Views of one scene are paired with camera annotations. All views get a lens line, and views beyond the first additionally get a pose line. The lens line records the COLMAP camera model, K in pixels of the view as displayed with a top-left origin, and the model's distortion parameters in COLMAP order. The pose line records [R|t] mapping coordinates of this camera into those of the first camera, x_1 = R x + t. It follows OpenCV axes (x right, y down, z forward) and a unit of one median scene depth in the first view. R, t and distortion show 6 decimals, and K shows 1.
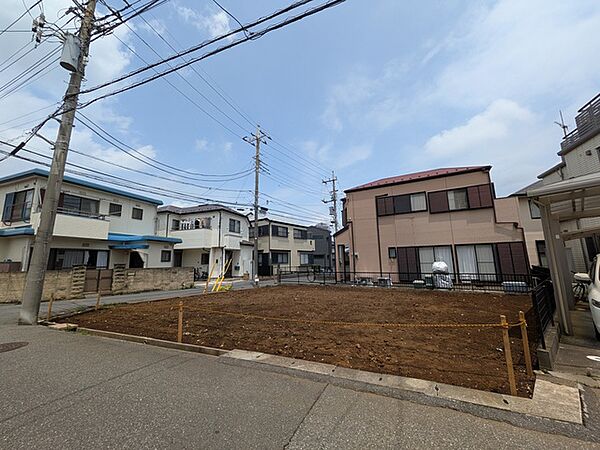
lens RADIAL K [[240.4, 0, 300.0], [0, 240.4, 225.0], [0, 0, 1]] dist [-0.000355, -0.000066]
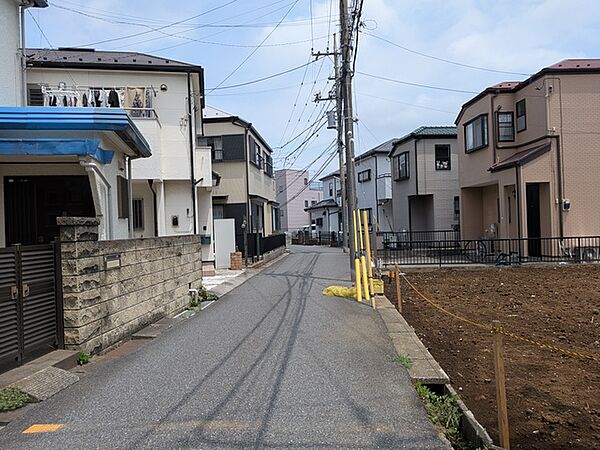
lens RADIAL K [[428.3, 0, 300.0], [0, 428.3, 225.0], [0, 0, 1]] dist [0.047131, -0.004266]
pose [[0.849952, -0.007576, 0.526806, -0.747009], [-0.063256, 0.991196, 0.116311, 0.102989], [-0.523050, -0.132182, 0.841990, 0.538455]]
